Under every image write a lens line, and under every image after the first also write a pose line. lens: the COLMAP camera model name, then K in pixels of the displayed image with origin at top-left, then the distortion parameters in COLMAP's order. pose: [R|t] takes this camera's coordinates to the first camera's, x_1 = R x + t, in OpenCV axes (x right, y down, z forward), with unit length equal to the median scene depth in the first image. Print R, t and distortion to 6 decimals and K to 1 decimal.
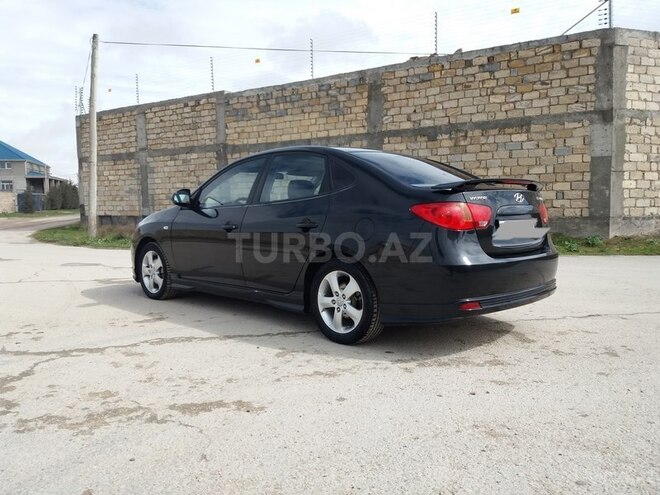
lens RADIAL K [[542.6, 0, 330.0], [0, 542.6, 247.5], [0, 0, 1]] dist [0.055060, -0.143920]
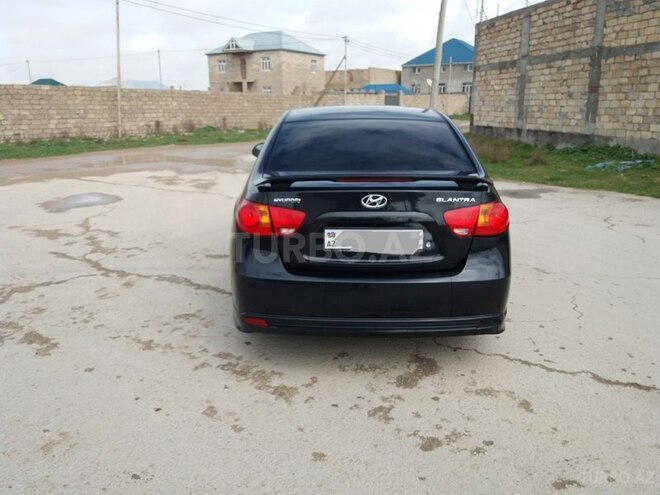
lens RADIAL K [[548.0, 0, 330.0], [0, 548.0, 247.5], [0, 0, 1]] dist [-0.001100, -0.015508]
pose [[0.692671, 0.185196, -0.697072, 0.226118], [-0.056517, 0.977438, 0.203523, -0.048235], [0.719036, -0.101578, 0.687509, 0.116437]]
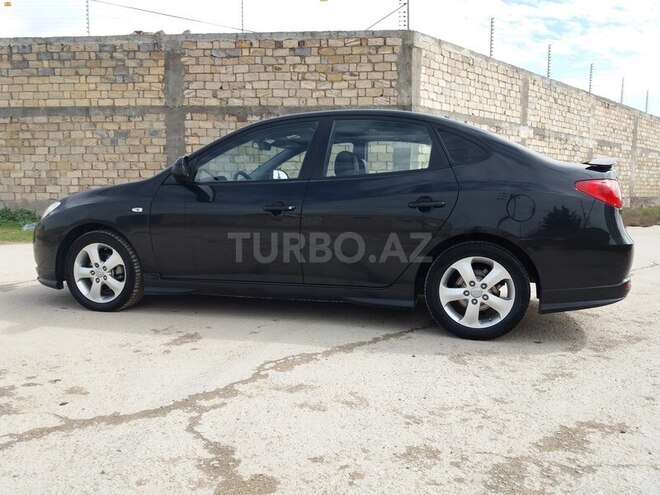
lens RADIAL K [[548.0, 0, 330.0], [0, 548.0, 247.5], [0, 0, 1]] dist [-0.001100, -0.015508]
pose [[0.867131, -0.034092, 0.496913, -0.170072], [0.022123, 0.999306, 0.029955, -0.000993], [-0.497589, -0.014981, 0.867283, 0.096748]]
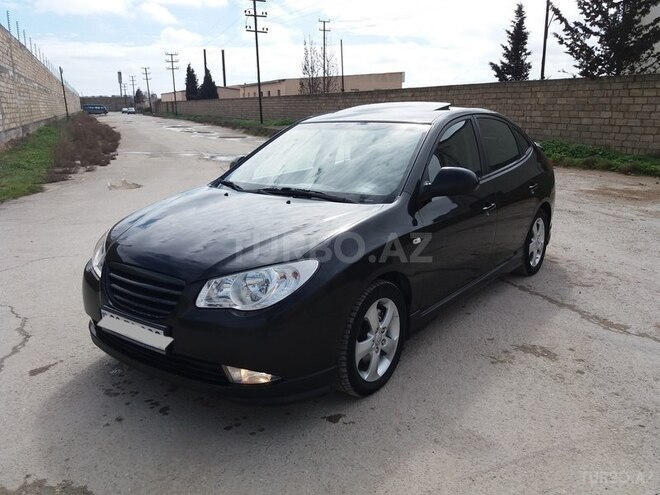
lens RADIAL K [[548.0, 0, 330.0], [0, 548.0, 247.5], [0, 0, 1]] dist [-0.001100, -0.015508]
pose [[-0.133013, -0.242717, 0.960935, -0.323274], [0.078625, 0.963910, 0.254352, -0.071720], [-0.987991, 0.109386, -0.109129, 0.447830]]
